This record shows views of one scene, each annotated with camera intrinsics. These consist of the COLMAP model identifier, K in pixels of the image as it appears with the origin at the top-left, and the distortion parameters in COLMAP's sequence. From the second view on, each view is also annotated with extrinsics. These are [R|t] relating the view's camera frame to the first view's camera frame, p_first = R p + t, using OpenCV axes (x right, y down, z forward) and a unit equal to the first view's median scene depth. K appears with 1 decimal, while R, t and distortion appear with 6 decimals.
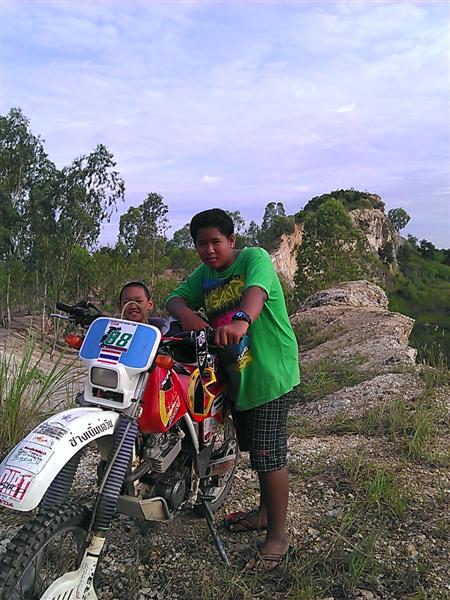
lens RADIAL K [[605.4, 0, 225.0], [0, 605.4, 278.2], [0, 0, 1]] dist [0.008731, 0.001562]
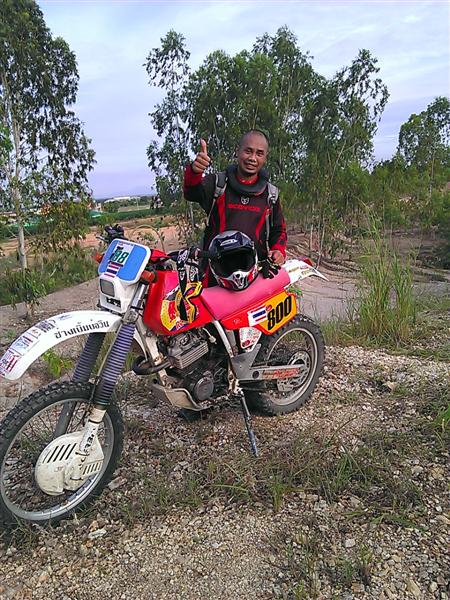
lens RADIAL K [[599.2, 0, 213.6], [0, 599.2, 296.9], [0, 0, 1]] dist [0.102678, -0.218317]
pose [[0.887053, 0.033330, -0.460463, 0.504236], [0.044118, 0.986706, 0.156413, -0.000043], [0.459554, -0.159061, 0.873790, 0.022311]]
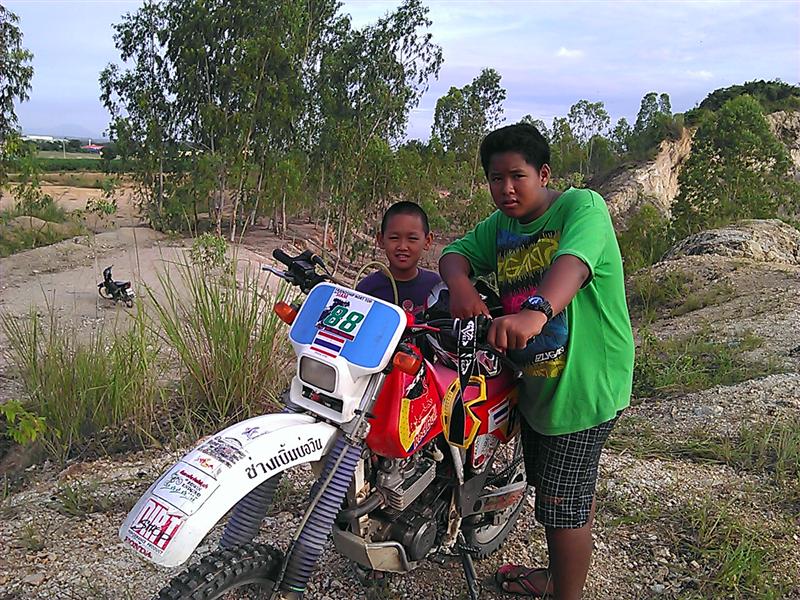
lens RADIAL K [[794.1, 0, 402.7], [0, 794.1, 321.3], [0, 0, 1]] dist [0.096071, -0.208093]
pose [[0.974964, 0.118291, -0.188289, 0.049022], [-0.085792, 0.981307, 0.172265, -0.050269], [0.205147, -0.151799, 0.966888, 0.151978]]
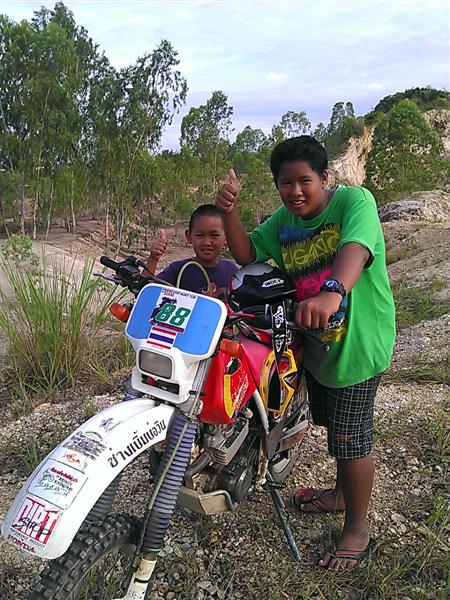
lens RADIAL K [[599.2, 0, 213.6], [0, 599.2, 296.9], [0, 0, 1]] dist [0.102678, -0.218317]
pose [[0.992732, 0.034826, -0.115195, -0.033540], [-0.012836, 0.982394, 0.186381, -0.061984], [0.119658, -0.183548, 0.975701, 0.237625]]
